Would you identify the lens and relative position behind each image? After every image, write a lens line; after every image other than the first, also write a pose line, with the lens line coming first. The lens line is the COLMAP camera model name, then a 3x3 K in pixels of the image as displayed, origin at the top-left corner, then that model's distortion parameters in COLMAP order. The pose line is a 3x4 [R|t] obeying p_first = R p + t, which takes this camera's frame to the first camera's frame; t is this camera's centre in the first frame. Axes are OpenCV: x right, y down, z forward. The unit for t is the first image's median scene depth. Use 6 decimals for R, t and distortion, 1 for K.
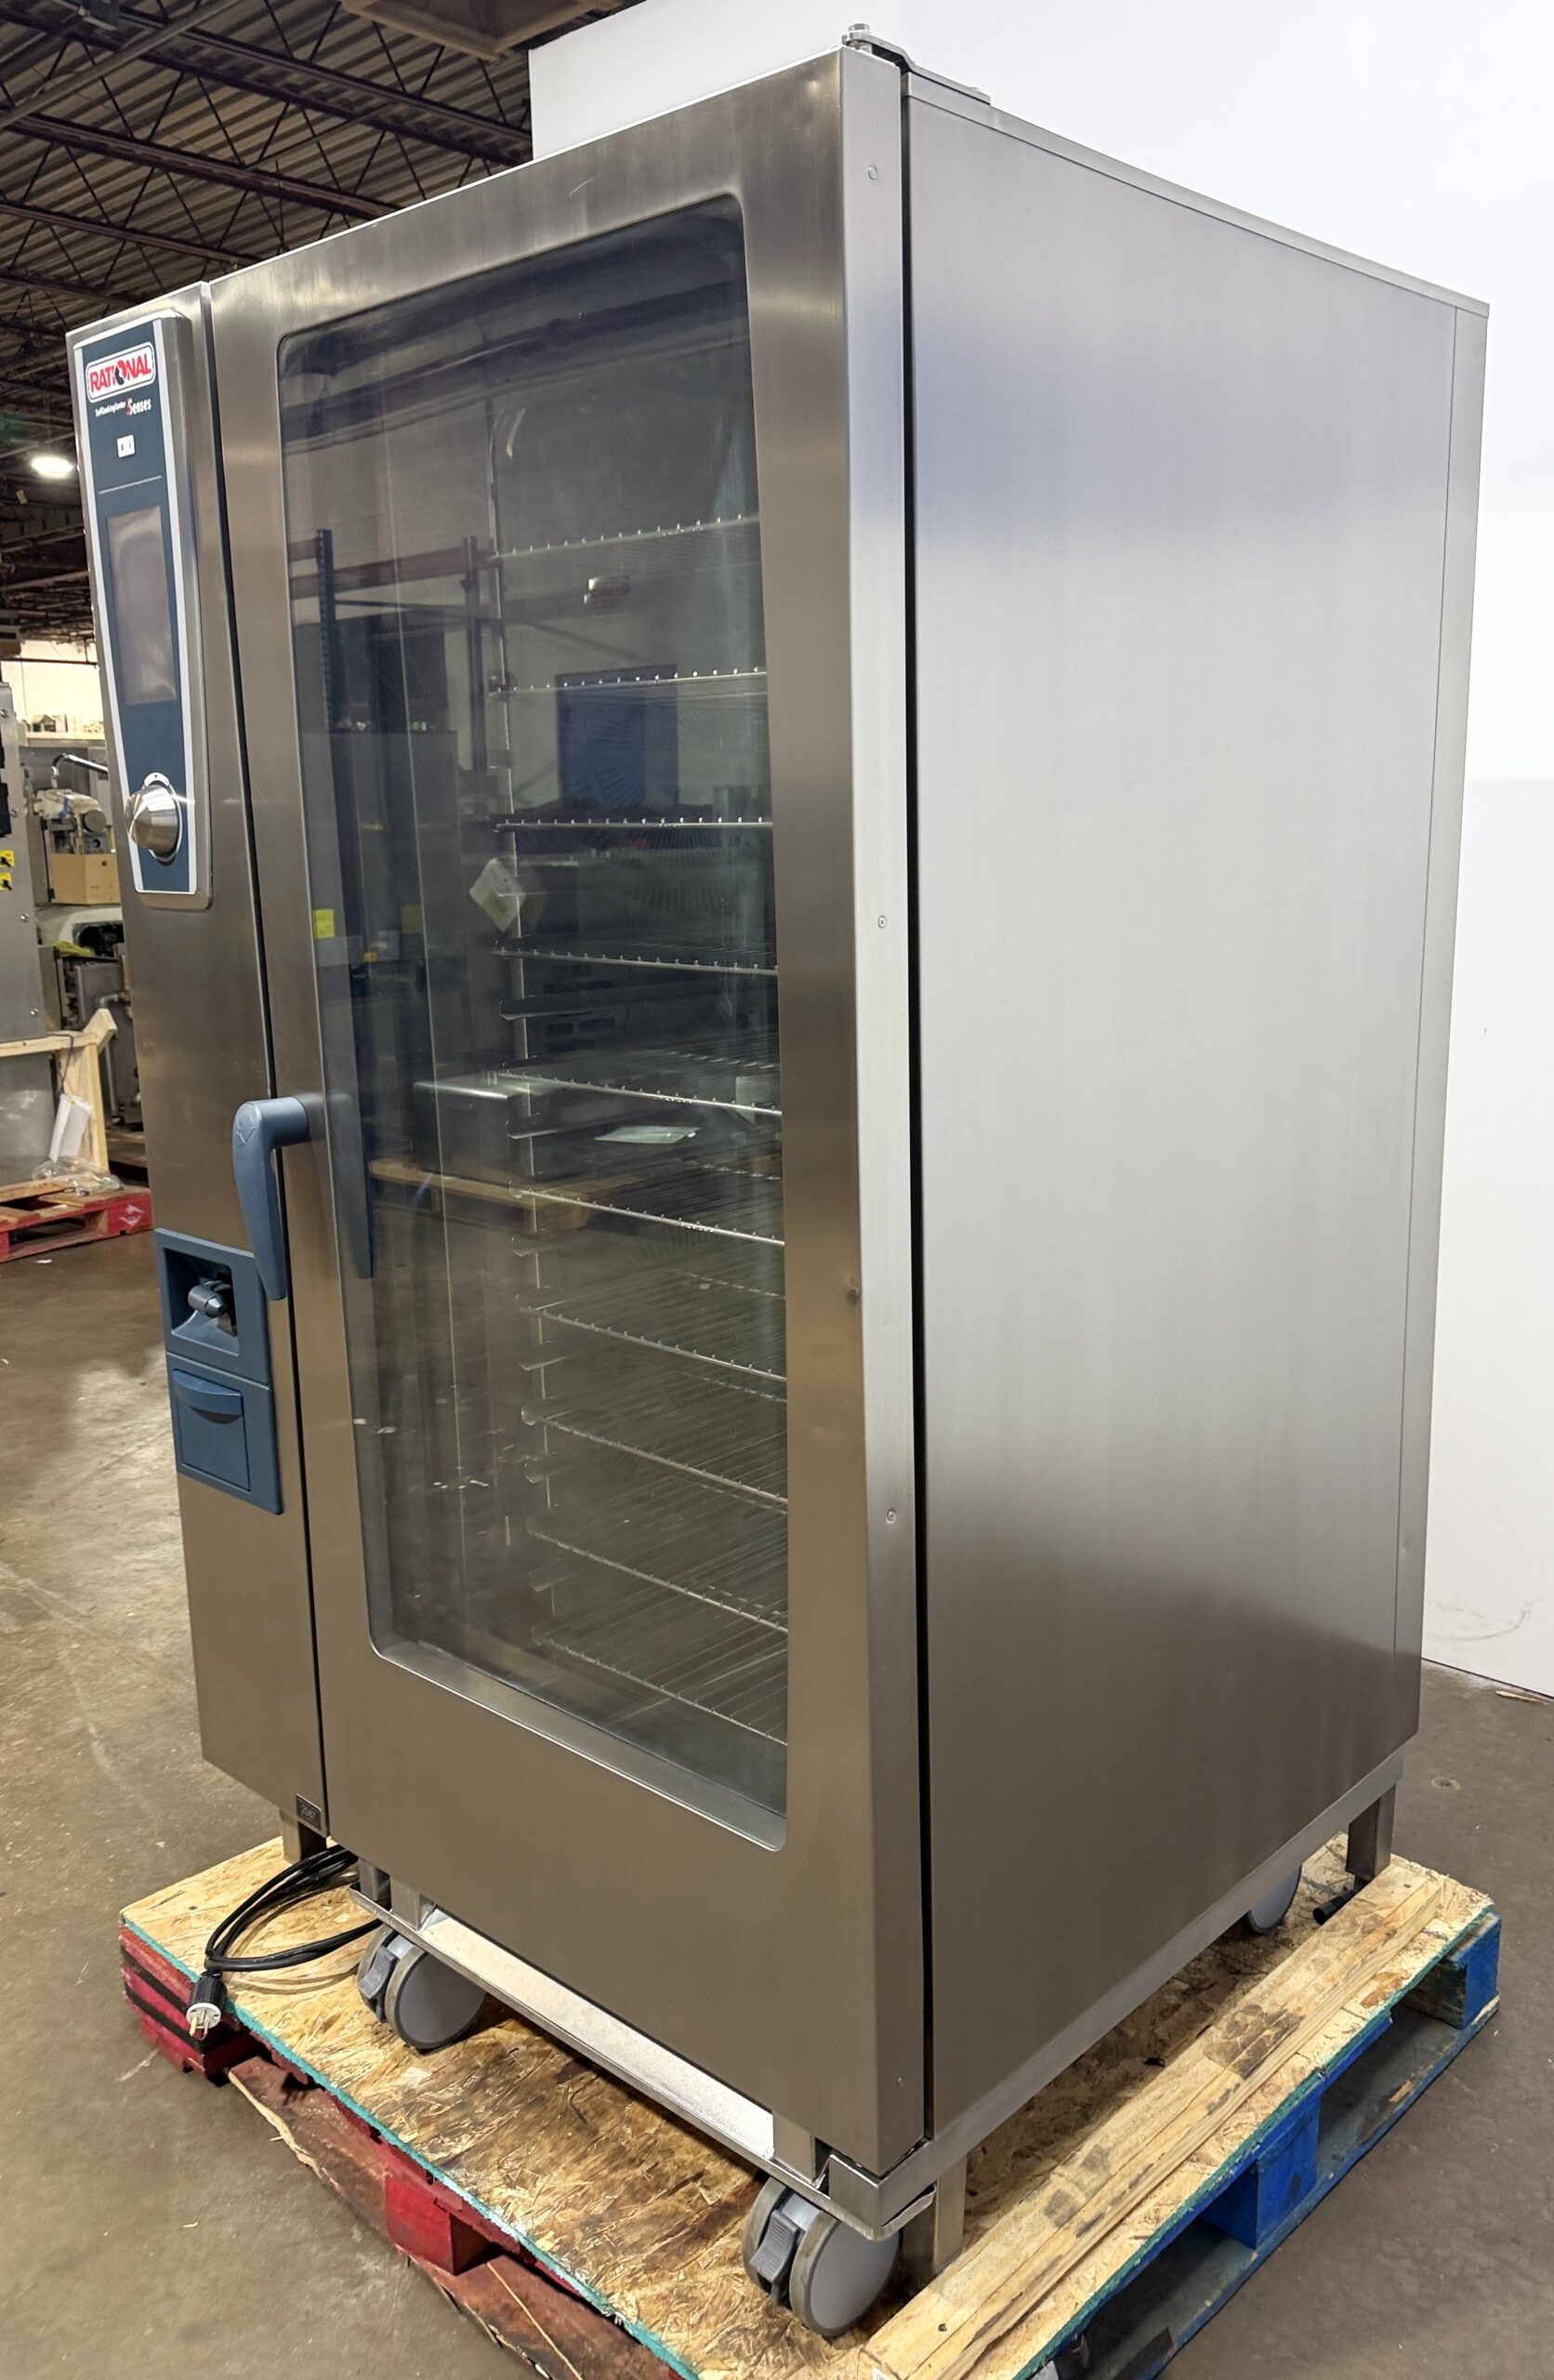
lens RADIAL K [[1898.4, 0, 839.8], [0, 1898.4, 1210.2], [0, 0, 1]] dist [-0.018085, 0.010560]
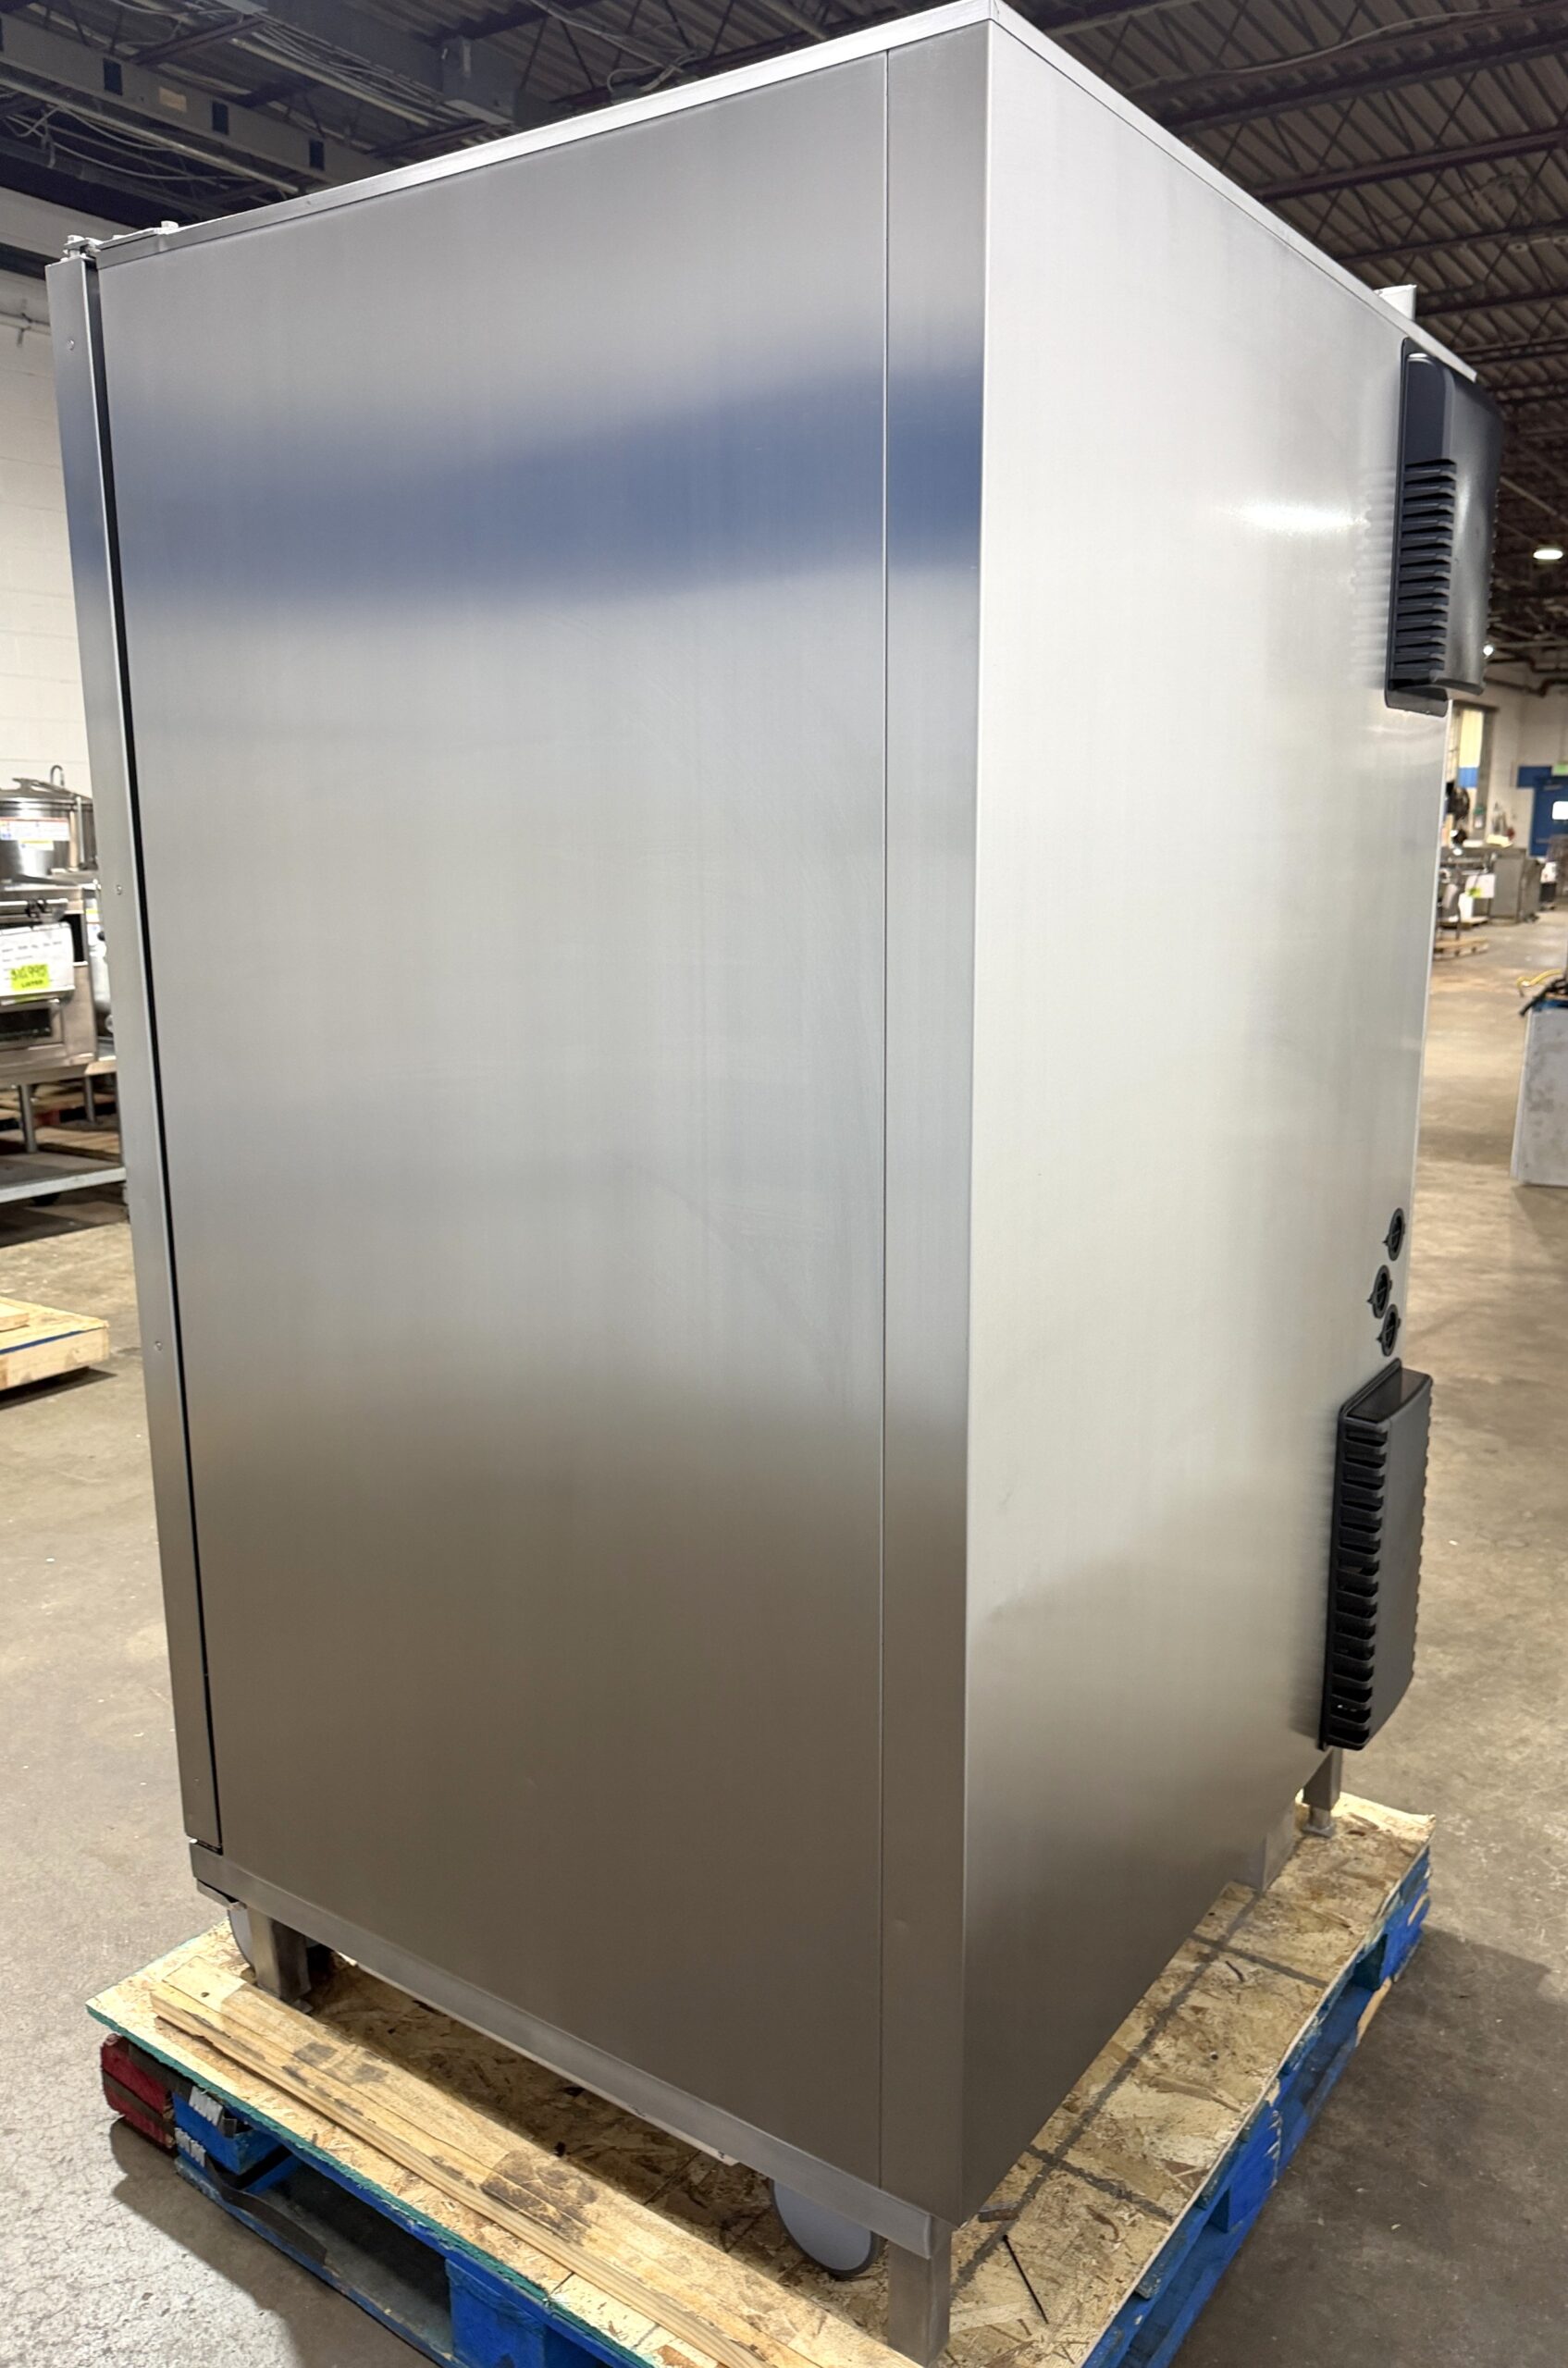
lens RADIAL K [[1758.8, 0, 798.9], [0, 1758.8, 1193.0], [0, 0, 1]] dist [-0.022219, -0.003326]
pose [[0.129870, 0.229327, -0.964646, 0.859074], [-0.216583, 0.955954, 0.198102, -0.187526], [0.967587, 0.183199, 0.173818, 0.834253]]
